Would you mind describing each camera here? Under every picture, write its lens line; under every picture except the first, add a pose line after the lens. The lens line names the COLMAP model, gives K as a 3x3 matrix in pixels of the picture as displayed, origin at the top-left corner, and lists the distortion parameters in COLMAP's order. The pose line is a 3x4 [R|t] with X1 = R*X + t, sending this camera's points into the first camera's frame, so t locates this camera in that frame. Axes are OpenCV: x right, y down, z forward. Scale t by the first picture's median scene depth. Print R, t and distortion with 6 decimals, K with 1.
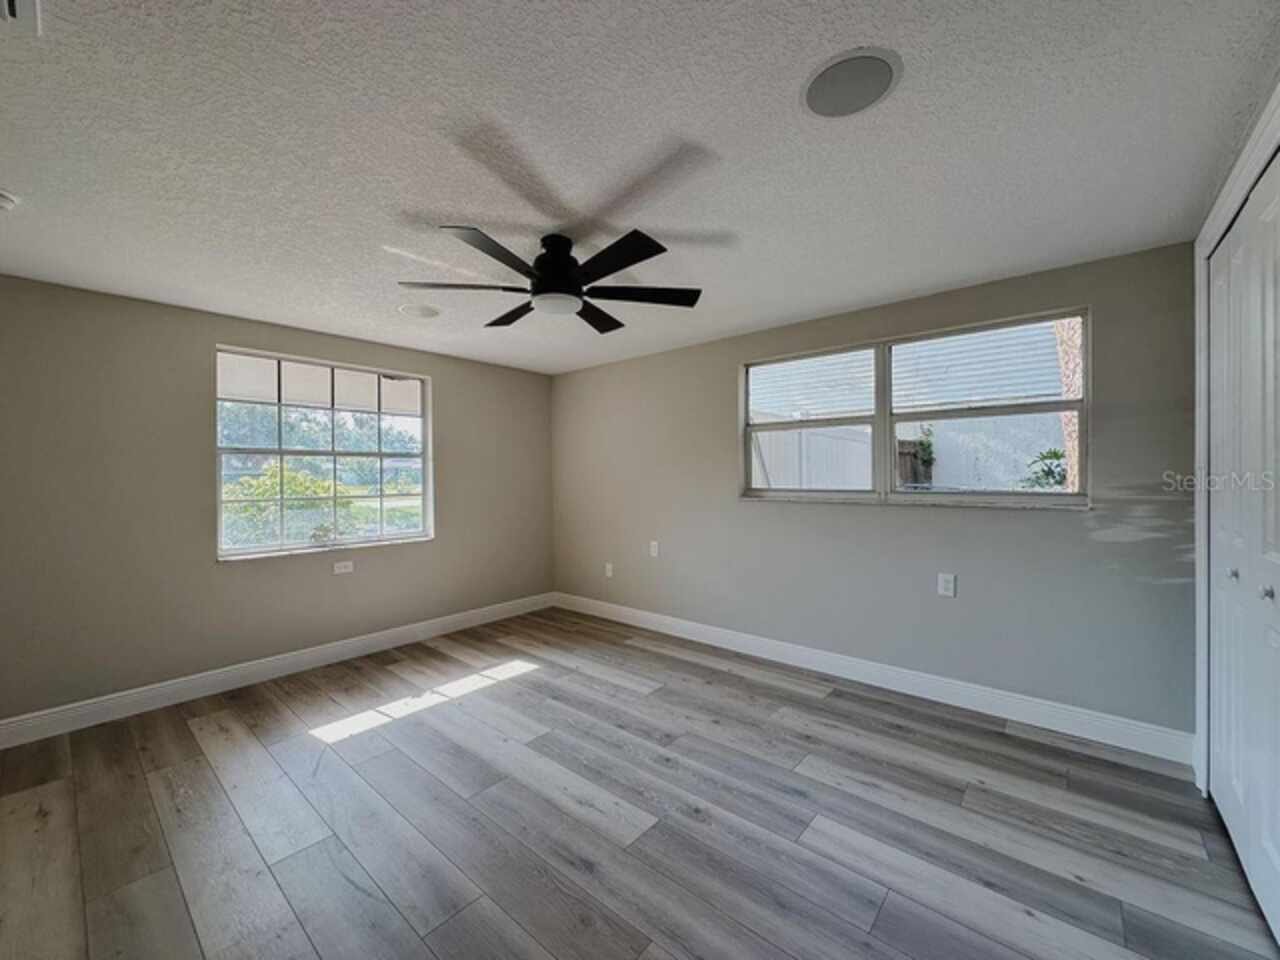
lens RADIAL K [[511.8, 0, 640.0], [0, 511.8, 480.0], [0, 0, 1]] dist [-0.000694, -0.000196]
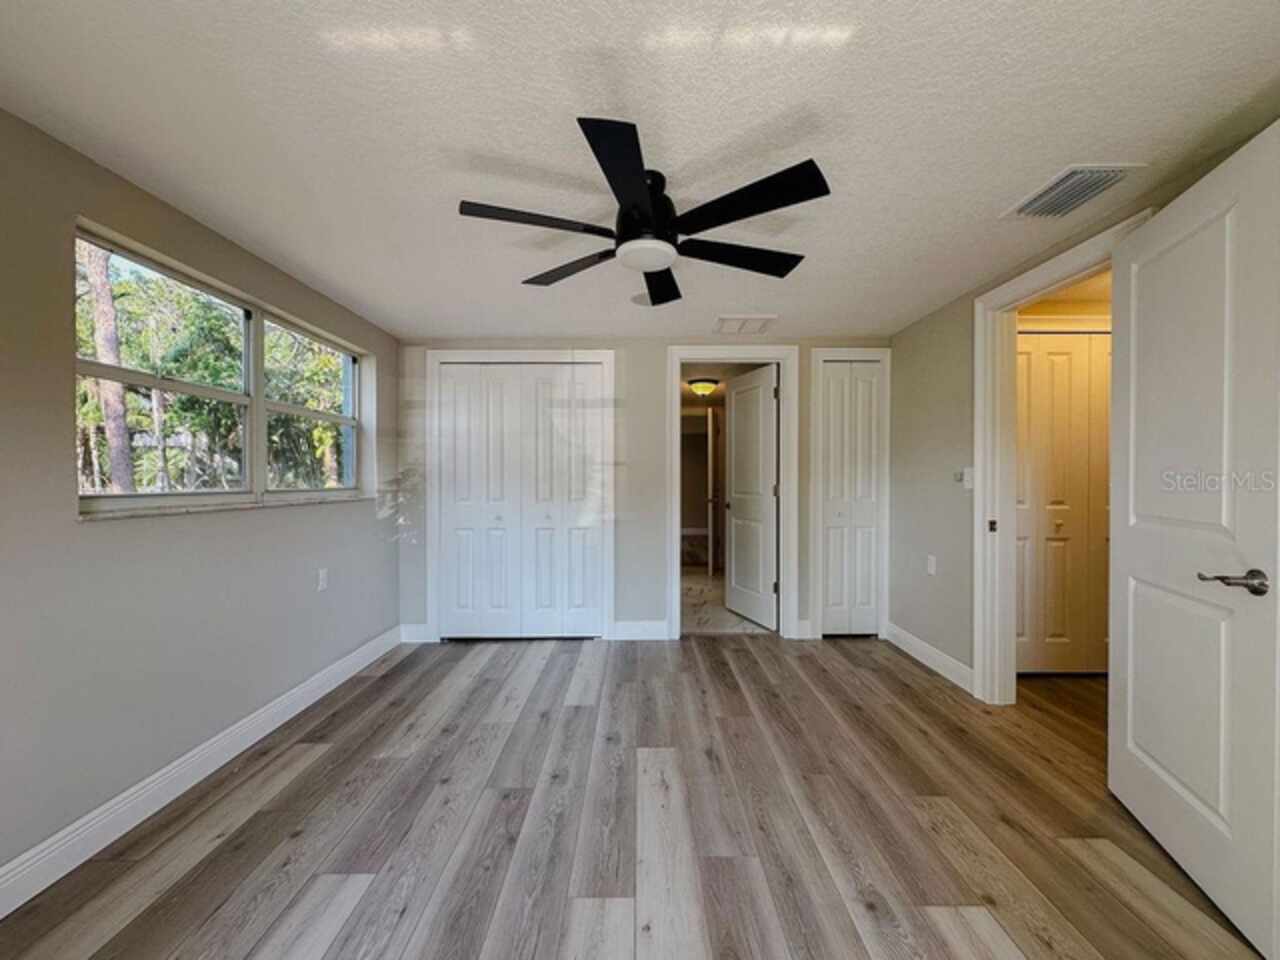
lens RADIAL K [[511.8, 0, 640.0], [0, 511.8, 480.0], [0, 0, 1]] dist [-0.000694, -0.000196]
pose [[-0.652202, 0.005338, 0.758026, -0.686388], [0.013783, 0.999893, 0.004817, 0.010725], [-0.757920, 0.013589, -0.652206, 1.361580]]
